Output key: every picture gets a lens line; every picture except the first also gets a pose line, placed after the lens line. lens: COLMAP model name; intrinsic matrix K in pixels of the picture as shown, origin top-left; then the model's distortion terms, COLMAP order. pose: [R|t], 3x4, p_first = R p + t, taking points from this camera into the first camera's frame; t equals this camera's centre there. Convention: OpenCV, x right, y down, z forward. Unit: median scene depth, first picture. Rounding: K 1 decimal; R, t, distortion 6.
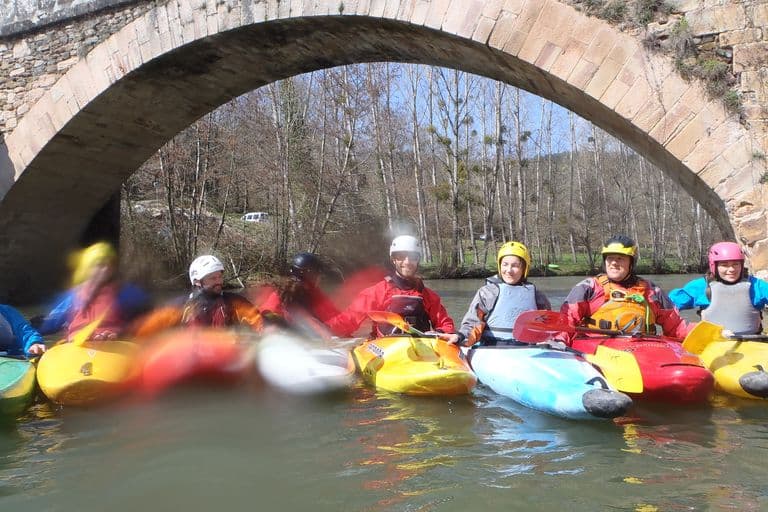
lens RADIAL K [[666.6, 0, 372.0], [0, 666.6, 239.6], [0, 0, 1]] dist [-0.014127, 0.008936]
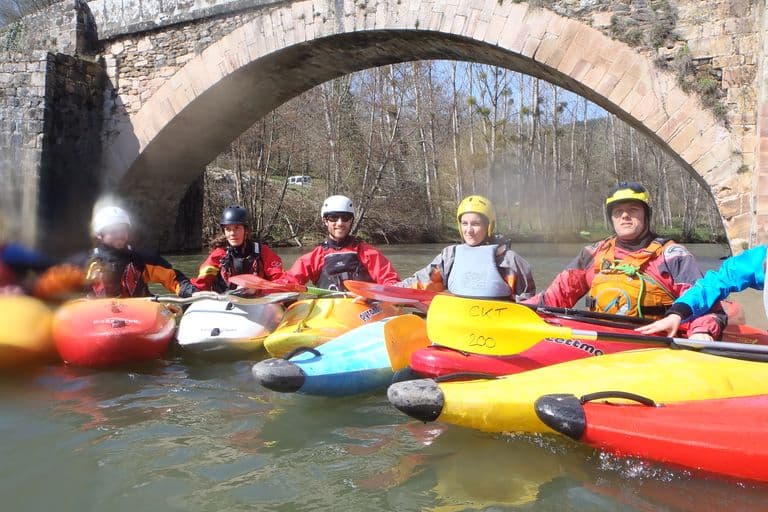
lens RADIAL K [[667.9, 0, 373.9], [0, 667.9, 239.3], [0, 0, 1]] dist [-0.016738, 0.018989]
pose [[0.998861, 0.022532, -0.042071, -0.054135], [-0.020186, 0.998261, 0.055381, -0.007557], [0.043246, -0.054469, 0.997579, -0.236269]]
